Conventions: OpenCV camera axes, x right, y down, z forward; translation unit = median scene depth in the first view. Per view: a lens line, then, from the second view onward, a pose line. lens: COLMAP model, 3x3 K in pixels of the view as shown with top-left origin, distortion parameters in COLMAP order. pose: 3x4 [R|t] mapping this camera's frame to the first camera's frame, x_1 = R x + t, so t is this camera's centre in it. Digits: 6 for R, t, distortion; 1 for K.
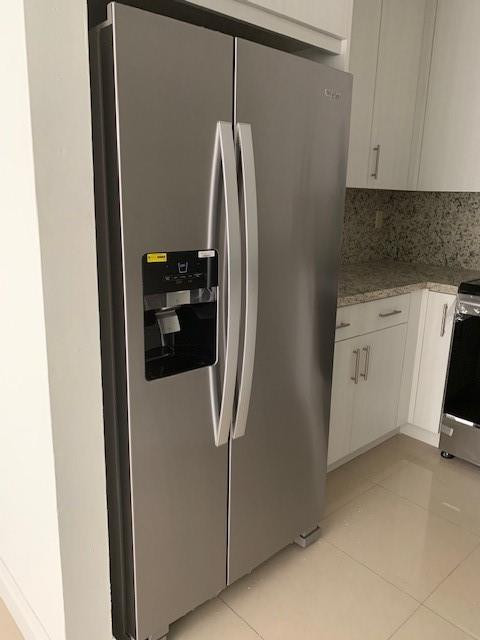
lens RADIAL K [[495.4, 0, 241.2], [0, 495.4, 319.1], [0, 0, 1]] dist [0.039040, -0.071778]
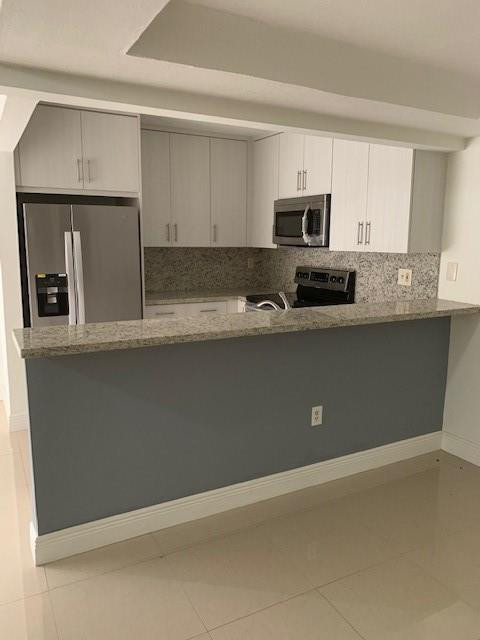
lens RADIAL K [[495.4, 0, 242.7], [0, 495.4, 318.0], [0, 0, 1]] dist [0.039040, -0.071778]
pose [[0.969485, 0.021676, -0.244192, 0.881563], [-0.042687, 0.995793, -0.081084, 0.163548], [0.241407, 0.089034, 0.966331, -0.814545]]
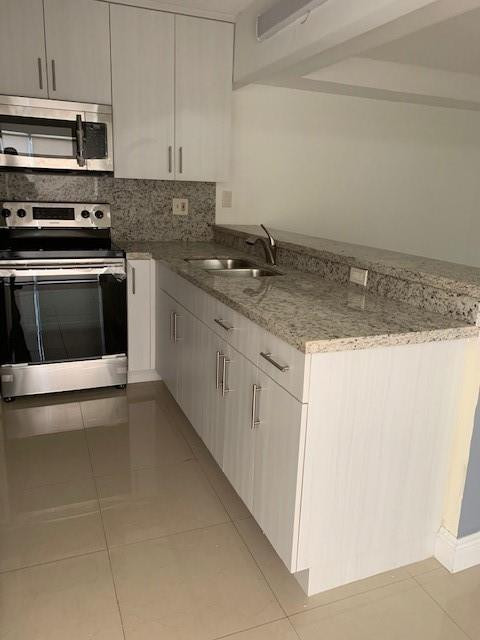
lens RADIAL K [[495.4, 0, 247.2], [0, 495.4, 320.1], [0, 0, 1]] dist [0.039040, -0.071778]
pose [[0.345183, -0.251222, 0.904288, -0.433896], [0.198533, 0.961251, 0.191264, -0.020760], [-0.917297, 0.113510, 0.381683, 0.022496]]
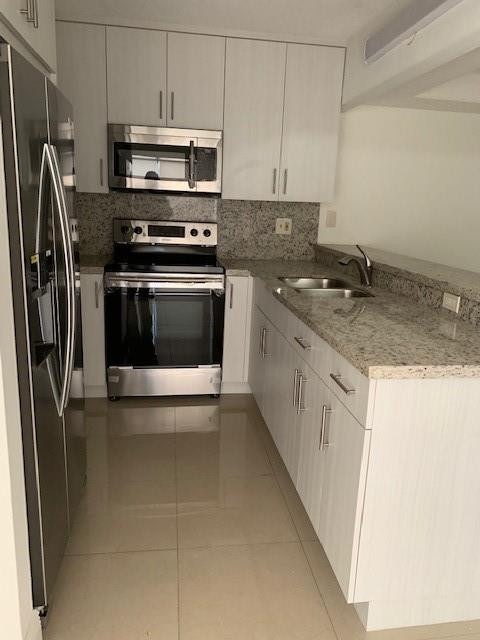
lens RADIAL K [[495.4, 0, 249.3], [0, 495.4, 319.4], [0, 0, 1]] dist [0.039040, -0.071778]
pose [[0.553717, -0.192992, 0.810032, -0.422583], [0.174187, 0.978096, 0.113964, -0.014062], [-0.814283, 0.077993, 0.575205, -0.036627]]
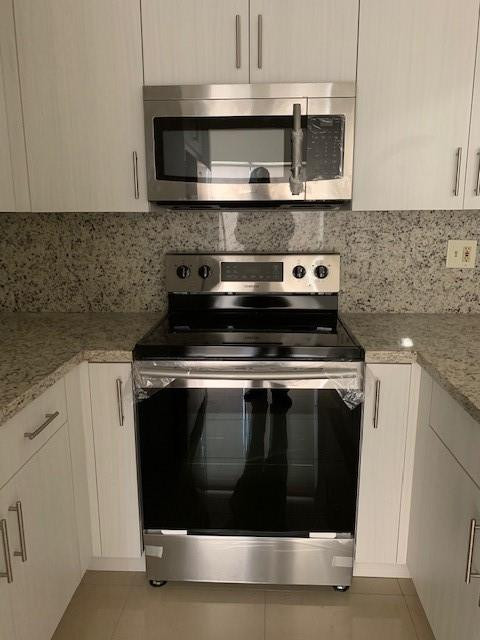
lens RADIAL K [[495.4, 0, 246.2], [0, 495.4, 319.0], [0, 0, 1]] dist [0.039040, -0.071778]
pose [[0.711440, -0.175637, 0.680444, 0.091701], [0.193757, 0.979759, 0.050313, -0.111755], [-0.675508, 0.096046, 0.731071, 0.388730]]
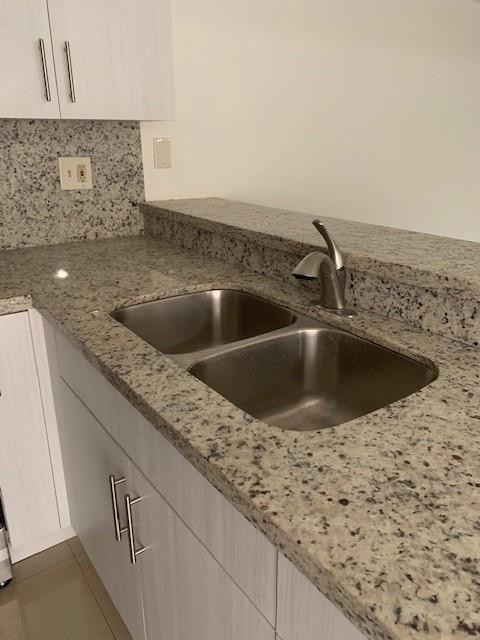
lens RADIAL K [[495.4, 0, 245.6], [0, 495.4, 318.0], [0, 0, 1]] dist [0.039040, -0.071778]
pose [[0.124272, -0.367310, 0.921759, 0.210330], [0.245003, 0.911555, 0.330213, -0.091611], [-0.961525, 0.184797, 0.203273, 0.390037]]
